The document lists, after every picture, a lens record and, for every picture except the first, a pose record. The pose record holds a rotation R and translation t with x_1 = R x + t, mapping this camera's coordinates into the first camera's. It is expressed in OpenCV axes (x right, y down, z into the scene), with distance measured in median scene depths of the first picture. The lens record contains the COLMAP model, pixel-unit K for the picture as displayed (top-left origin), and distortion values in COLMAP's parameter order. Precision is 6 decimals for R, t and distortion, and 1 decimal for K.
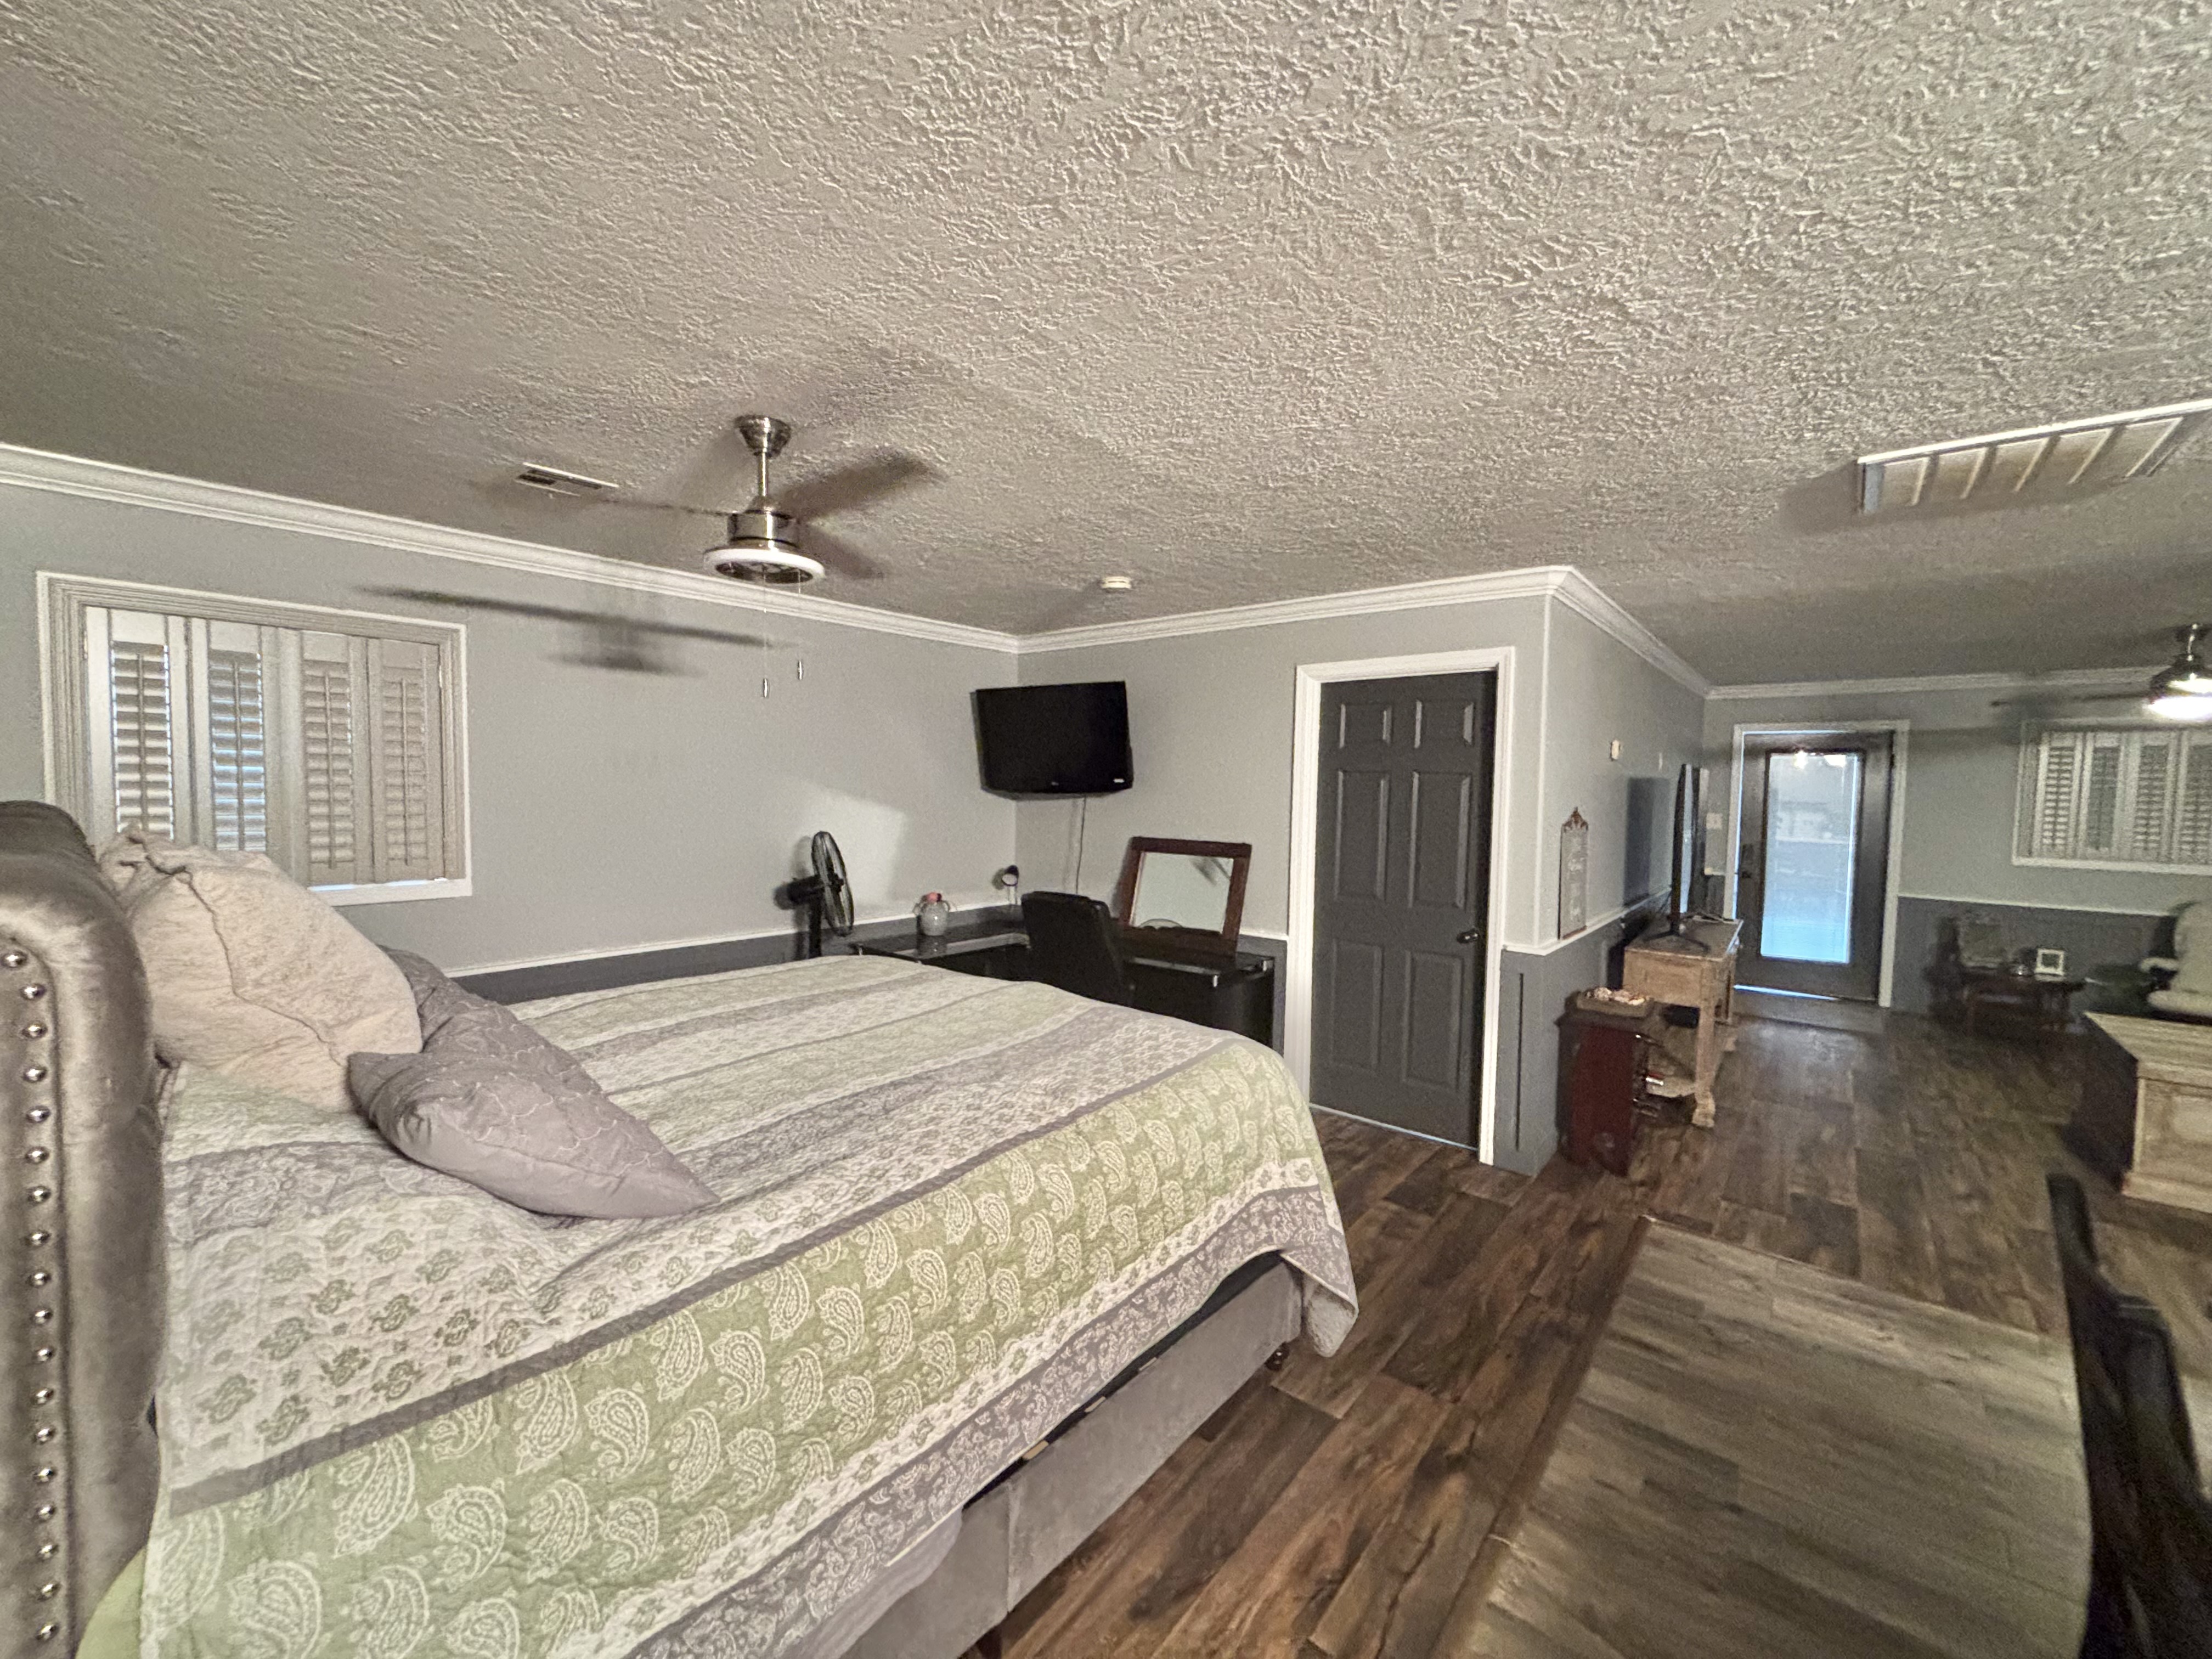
lens RADIAL K [[894.9, 0, 1091.4], [0, 894.9, 832.9], [0, 0, 1]] dist [0.001502, 0.000097]
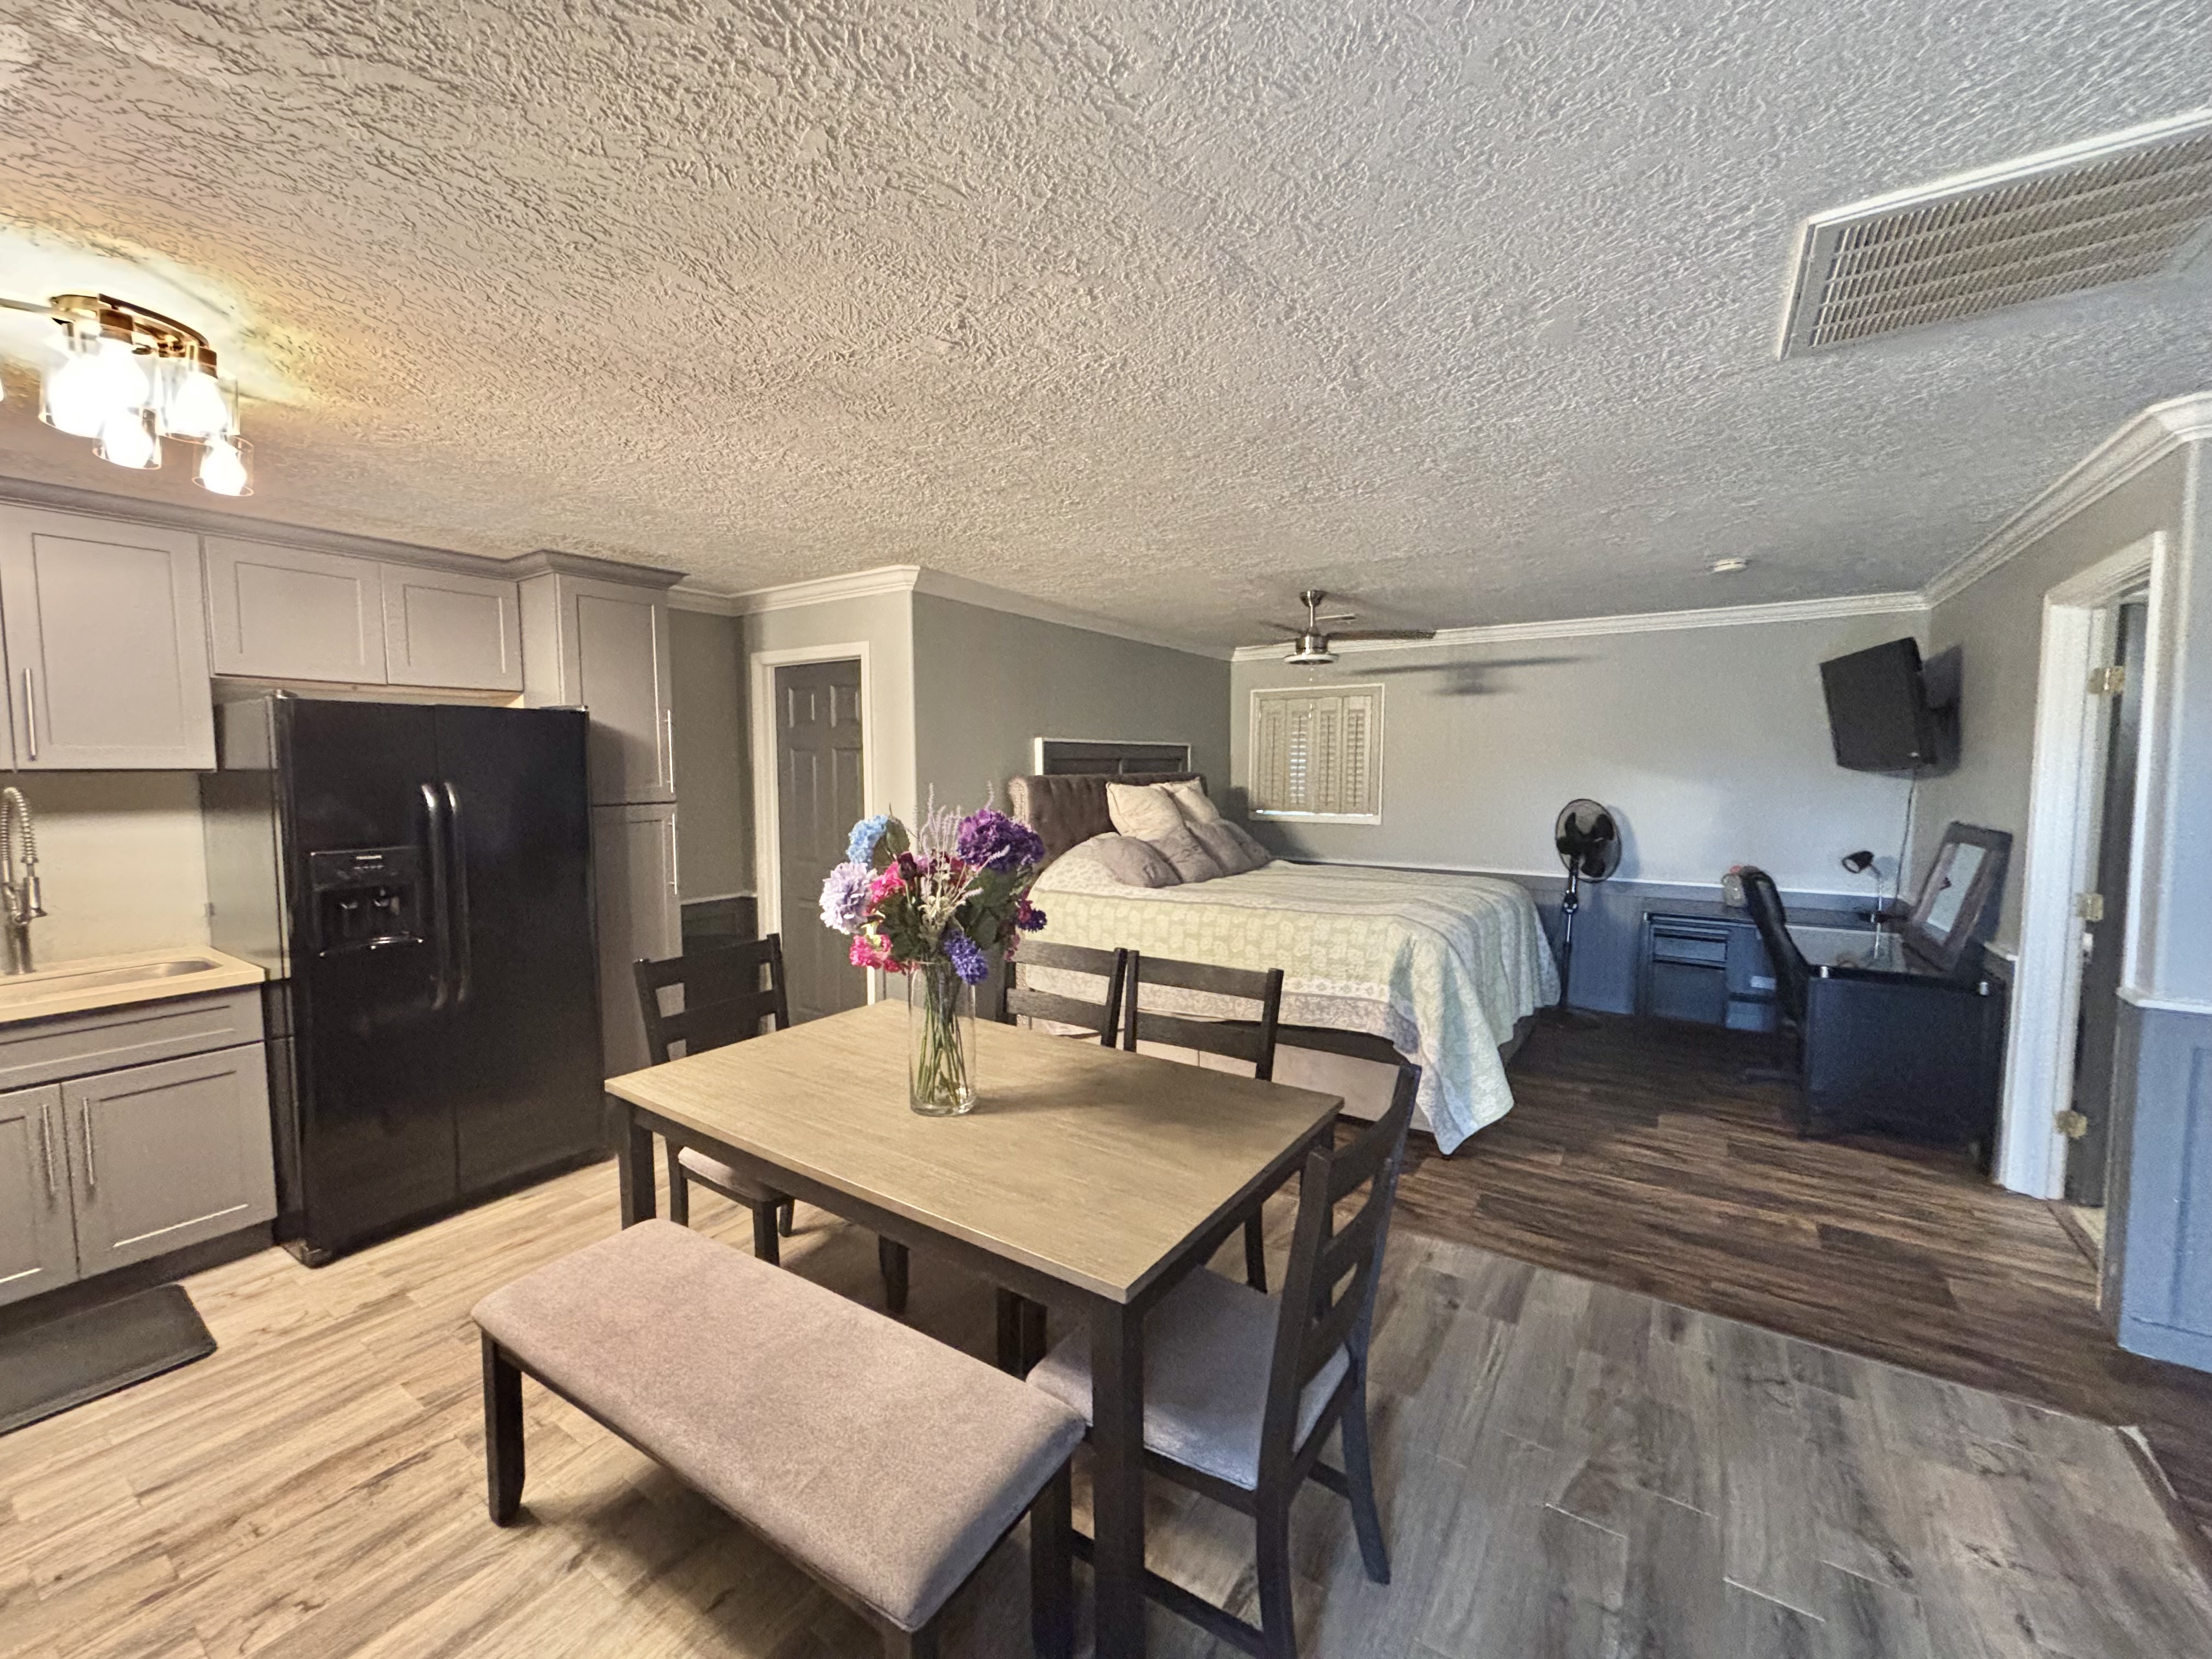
lens RADIAL K [[904.6, 0, 1112.6], [0, 904.6, 844.3], [0, 0, 1]] dist [0.017977, -0.000022]
pose [[0.120656, 0.071078, -0.990146, 0.822047], [-0.051976, 0.996518, 0.065201, 0.010398], [0.991333, 0.043597, 0.123931, 0.136920]]
